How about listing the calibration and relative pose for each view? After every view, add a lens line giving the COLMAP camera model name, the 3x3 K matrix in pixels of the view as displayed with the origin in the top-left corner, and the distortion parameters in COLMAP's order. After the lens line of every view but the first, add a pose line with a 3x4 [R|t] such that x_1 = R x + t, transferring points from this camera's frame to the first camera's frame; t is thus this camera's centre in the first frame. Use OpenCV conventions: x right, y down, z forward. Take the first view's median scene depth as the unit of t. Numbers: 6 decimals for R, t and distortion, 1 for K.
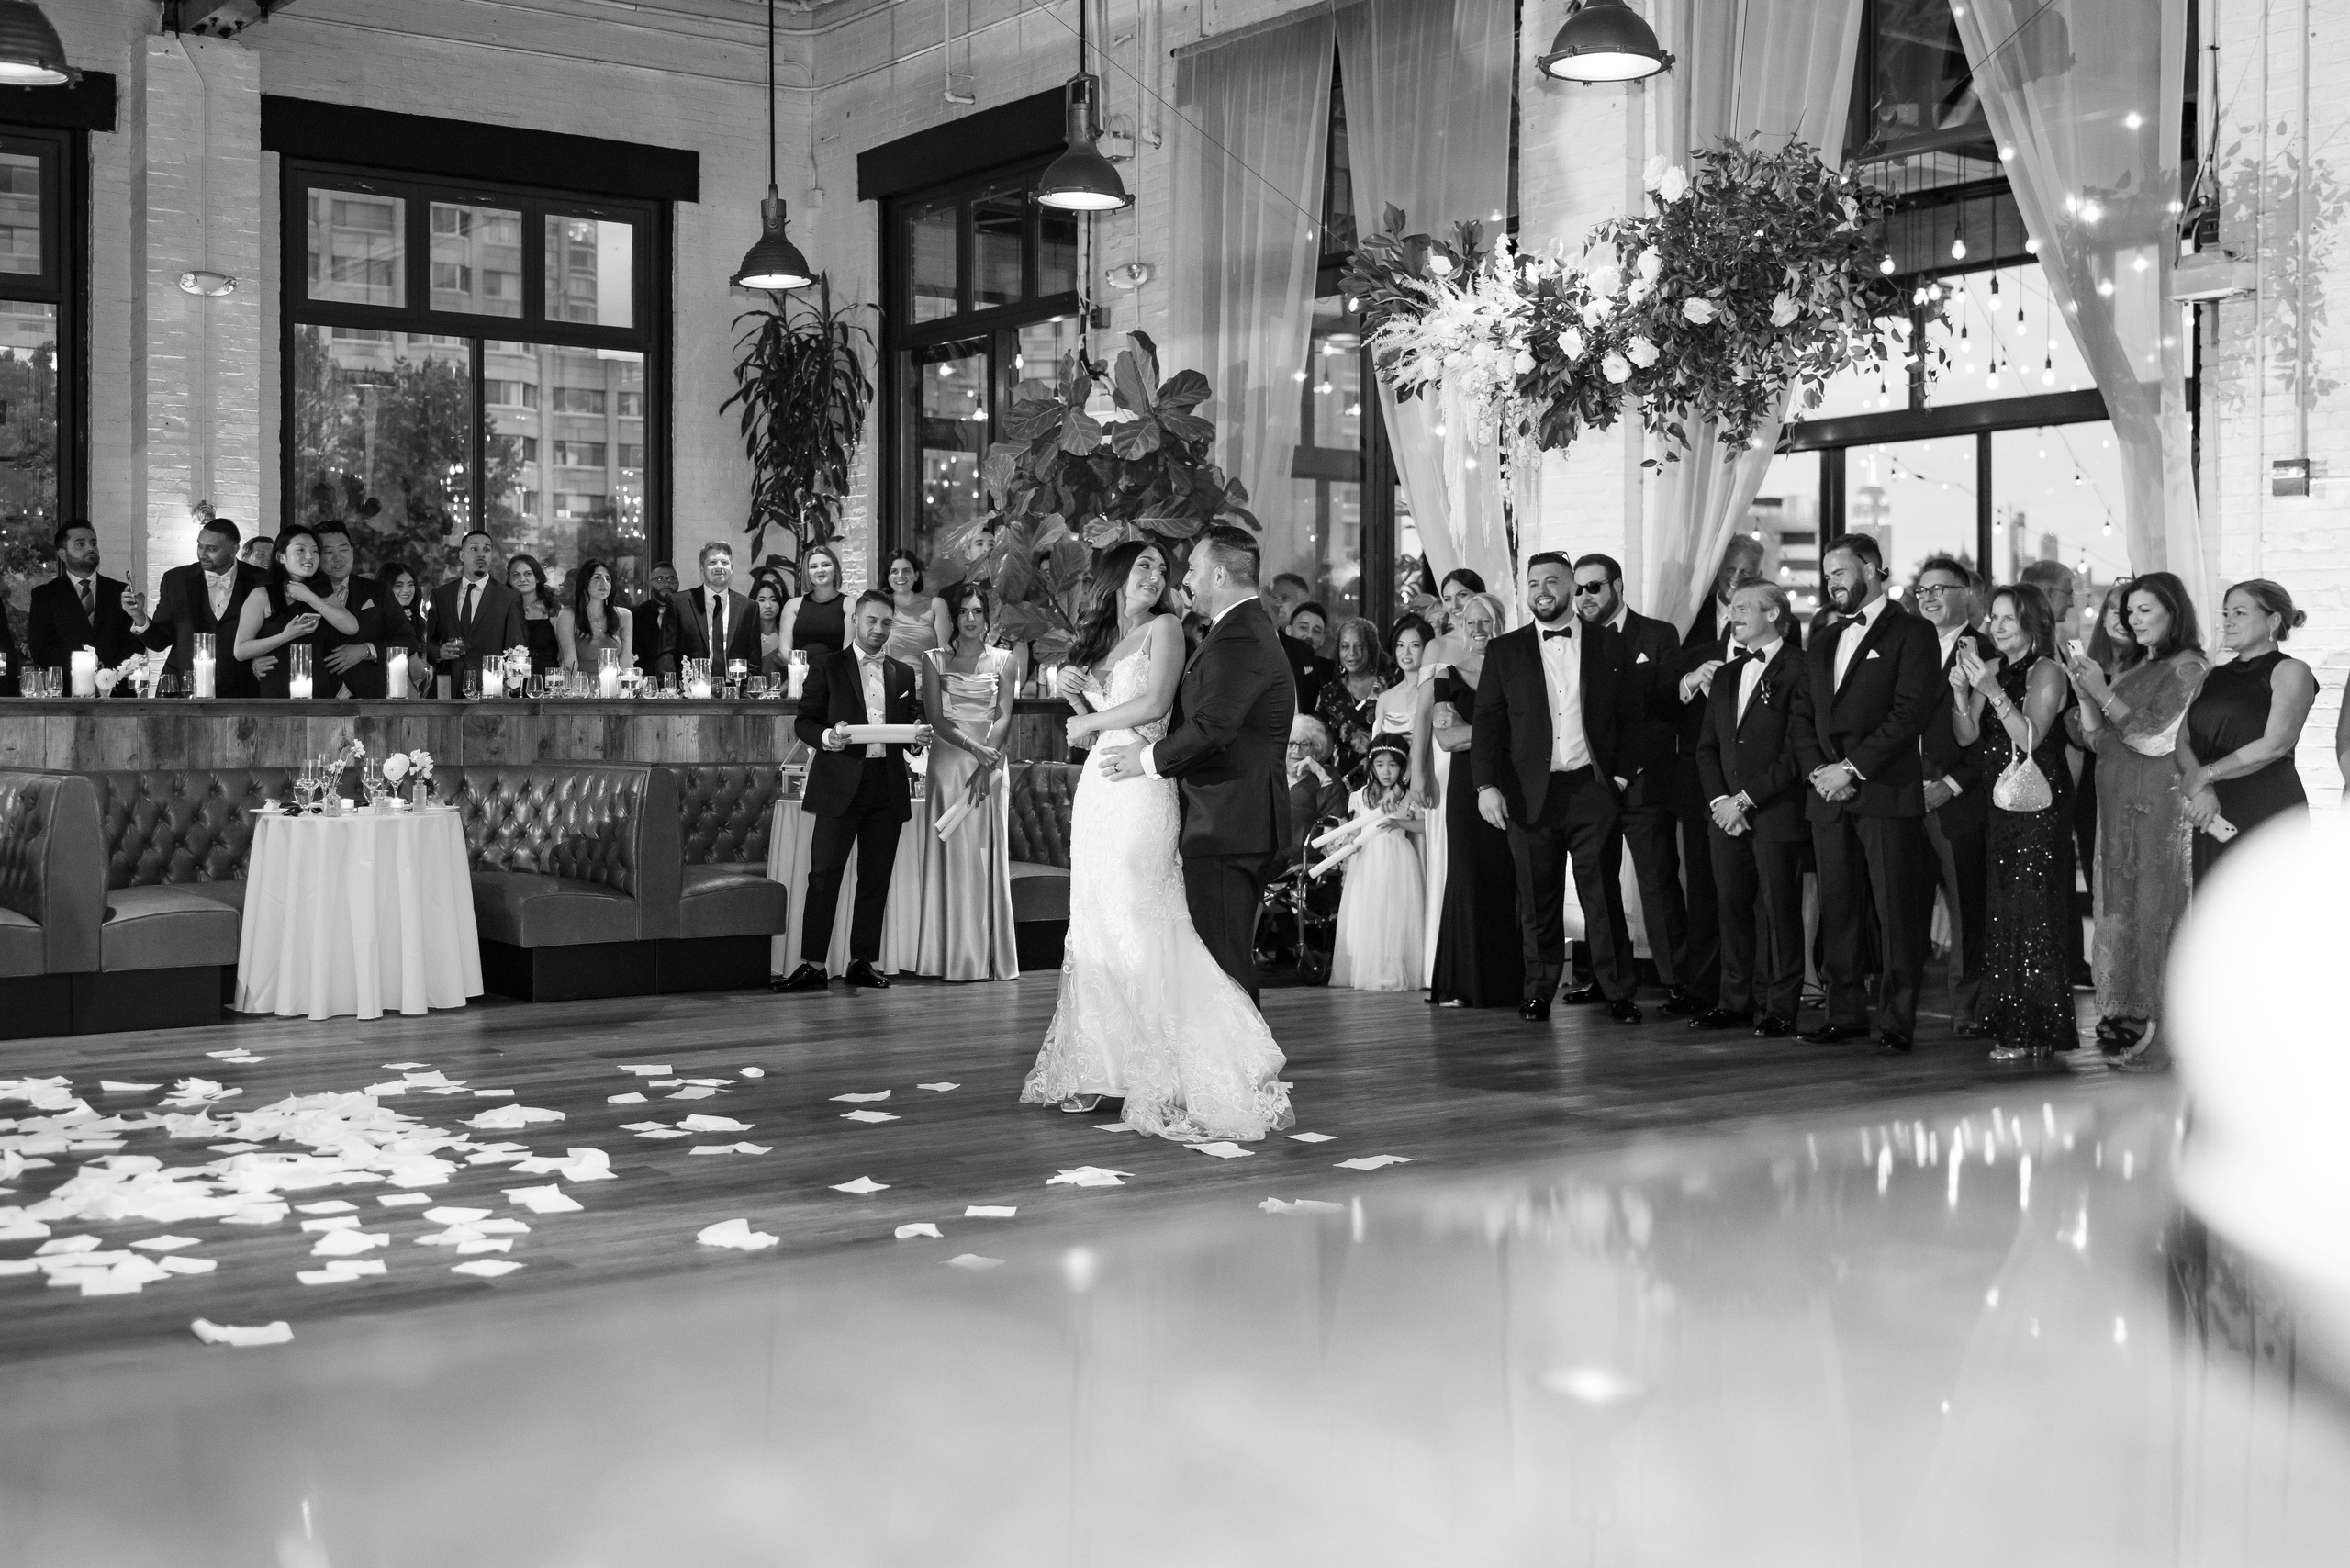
lens RADIAL K [[2681.8, 0, 1170.7], [0, 2681.8, 710.5], [0, 0, 1]] dist [-0.001073, 0.020202]
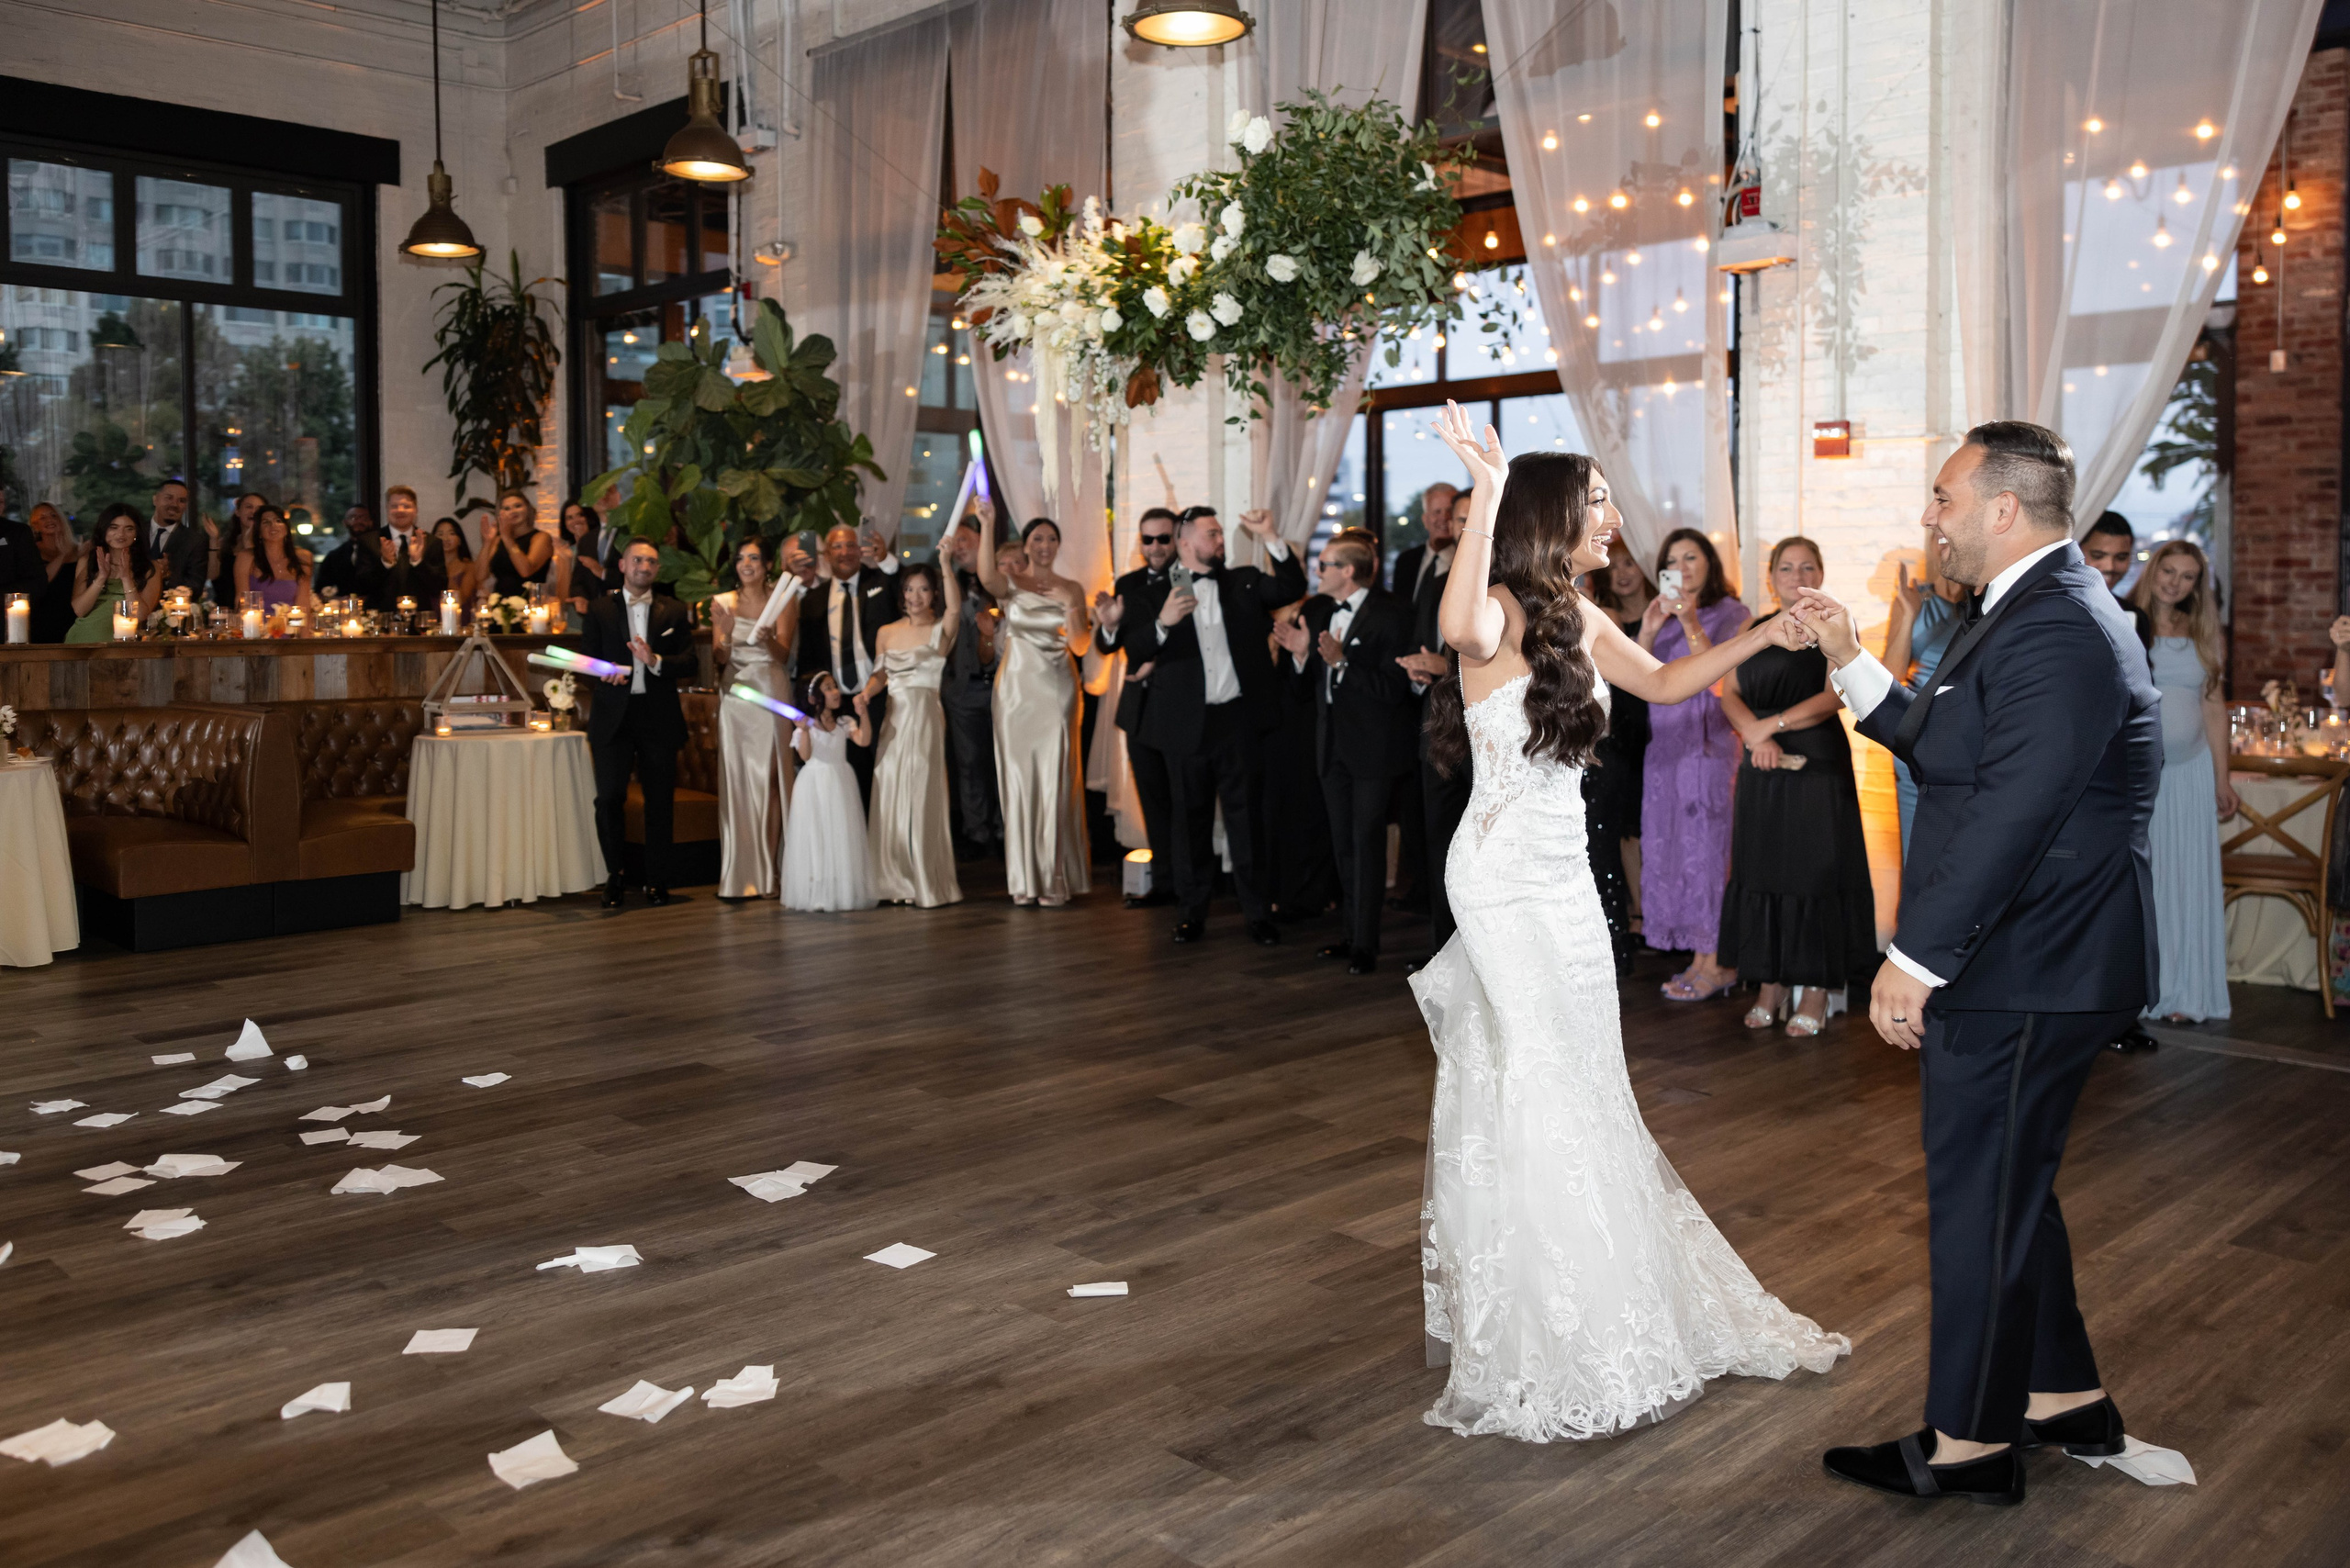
lens RADIAL K [[2019.9, 0, 1173.2], [0, 2019.9, 634.0], [0, 0, 1]] dist [0.020144, -0.002381]
pose [[0.988673, -0.008321, 0.149858, 0.029775], [0.006539, 0.999902, 0.012375, -0.015397], [-0.149946, -0.011255, 0.988630, 0.180752]]
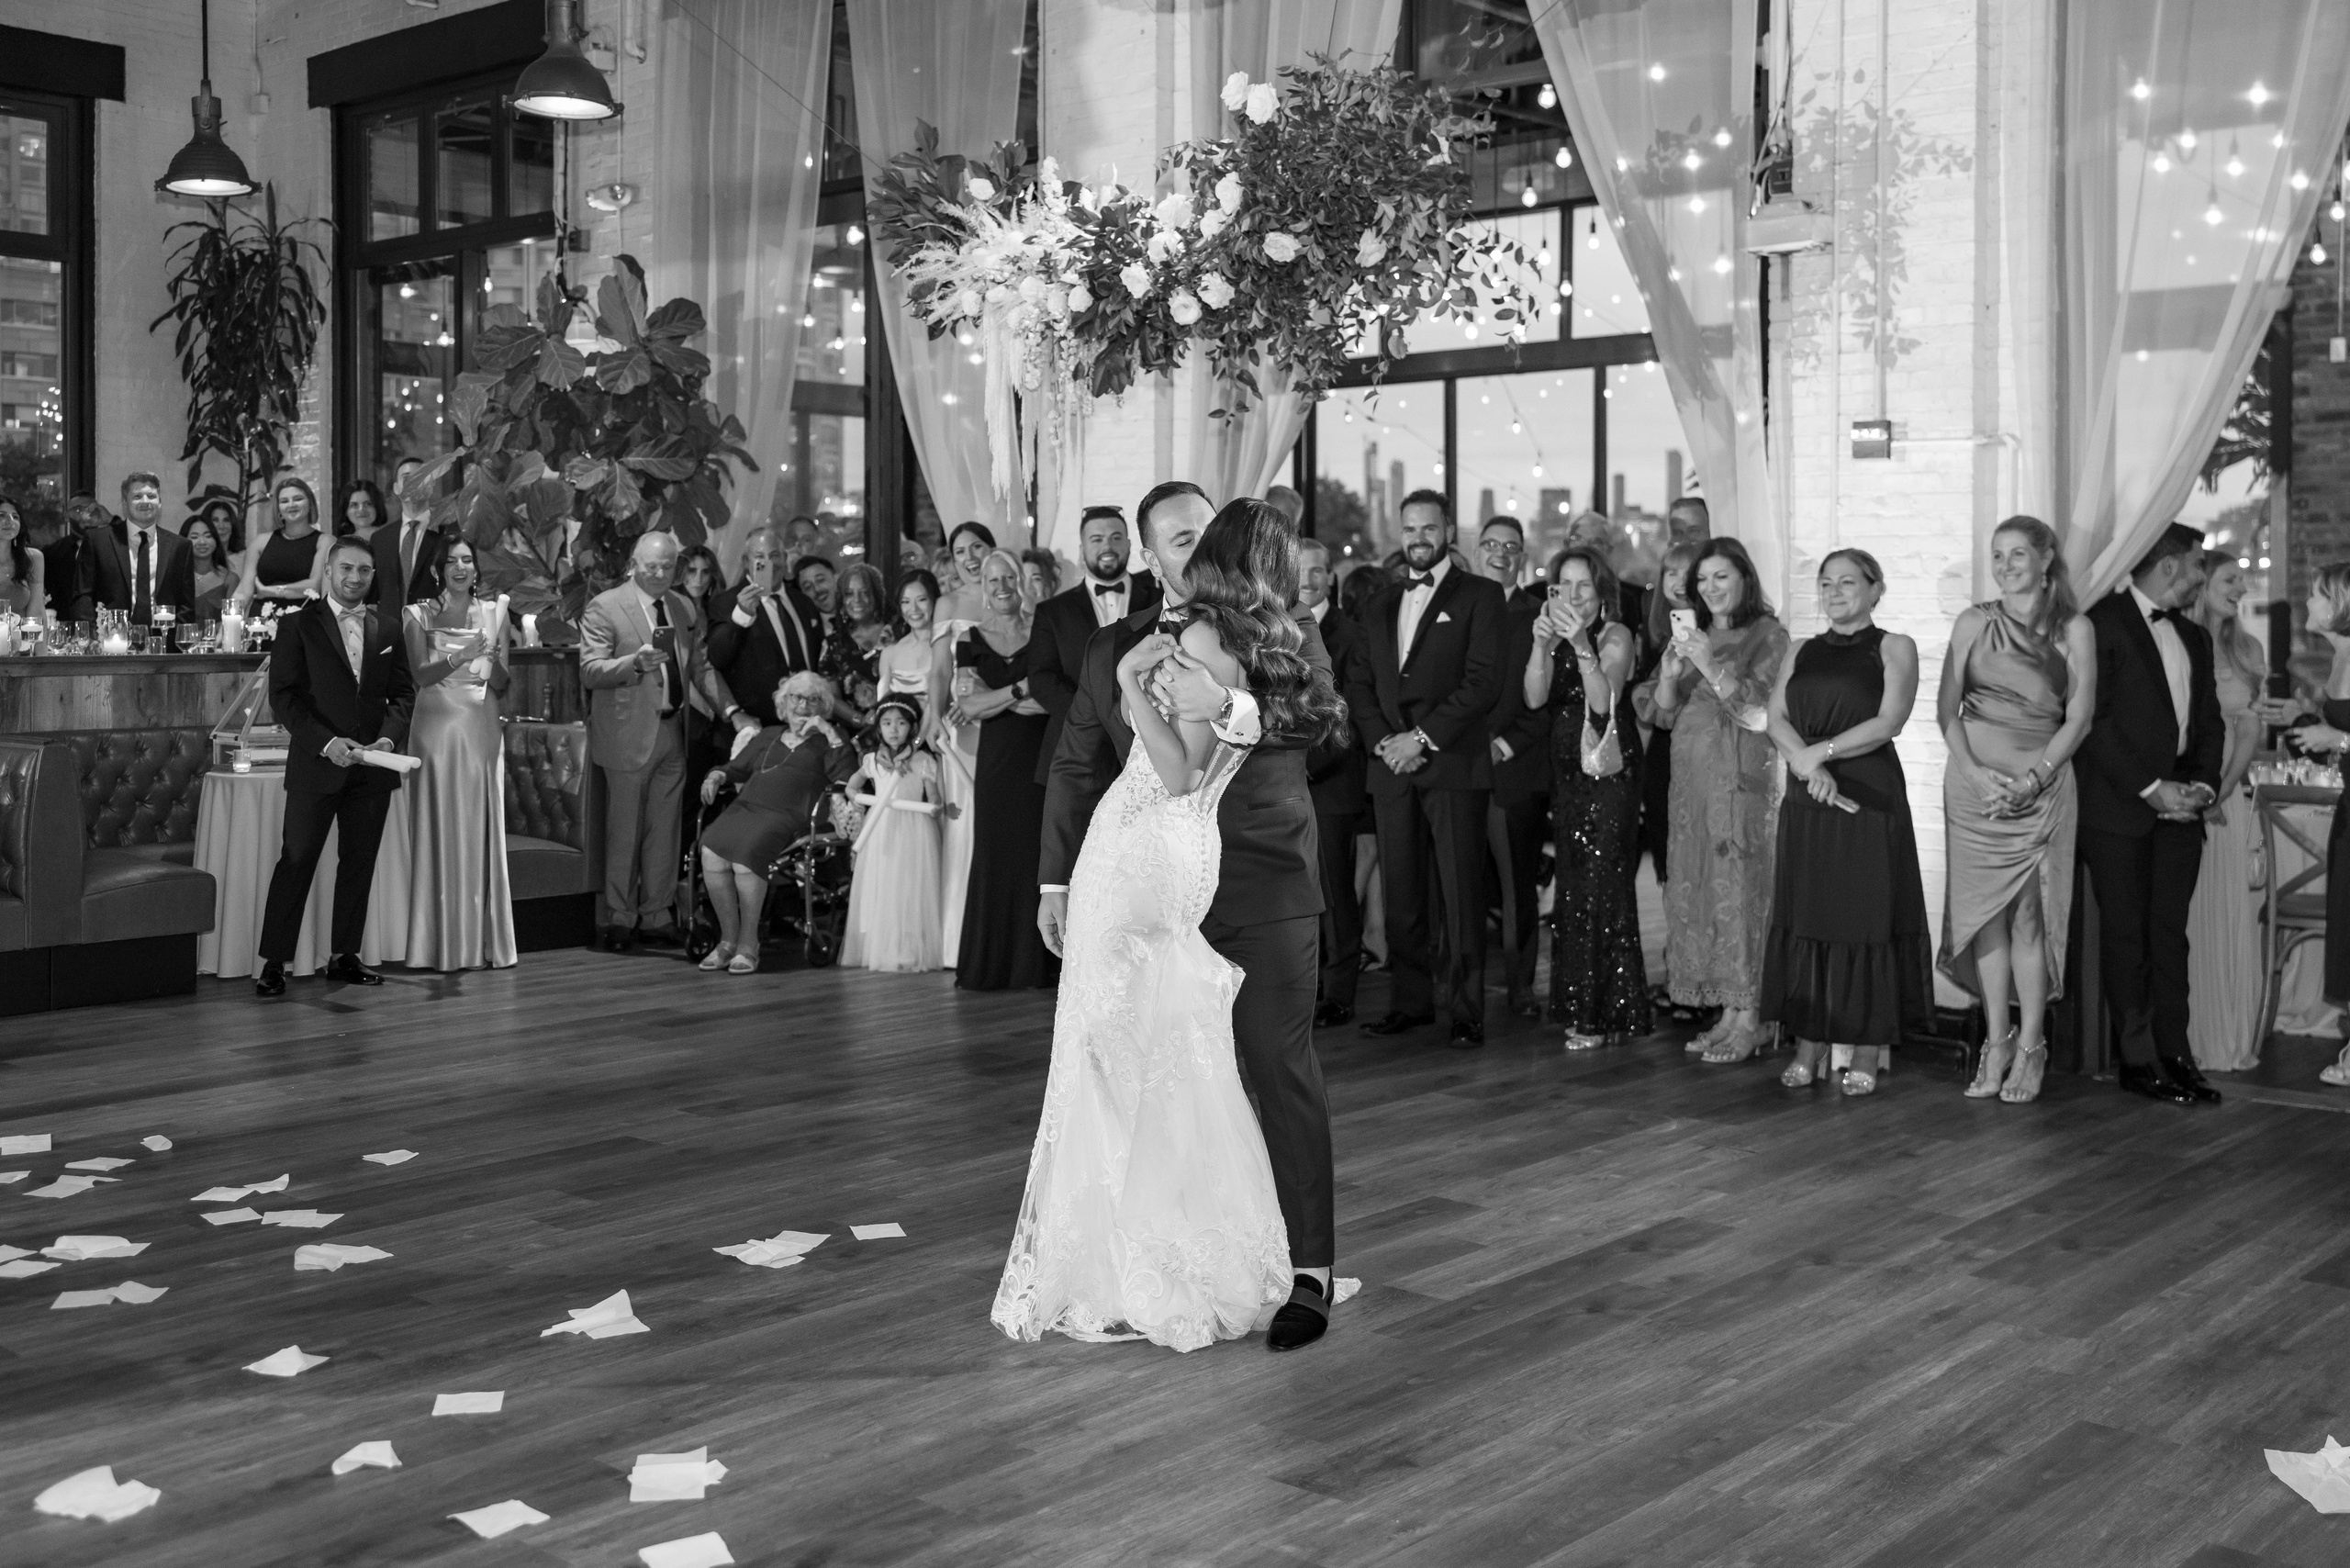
lens RADIAL K [[2497.1, 0, 1221.2], [0, 2497.1, 613.0], [0, 0, 1]] dist [0.018245, 0.016347]
pose [[0.973618, -0.002392, 0.228172, -0.010479], [0.003384, 0.999986, -0.003953, -0.015677], [-0.228160, 0.004621, 0.973613, 0.129943]]
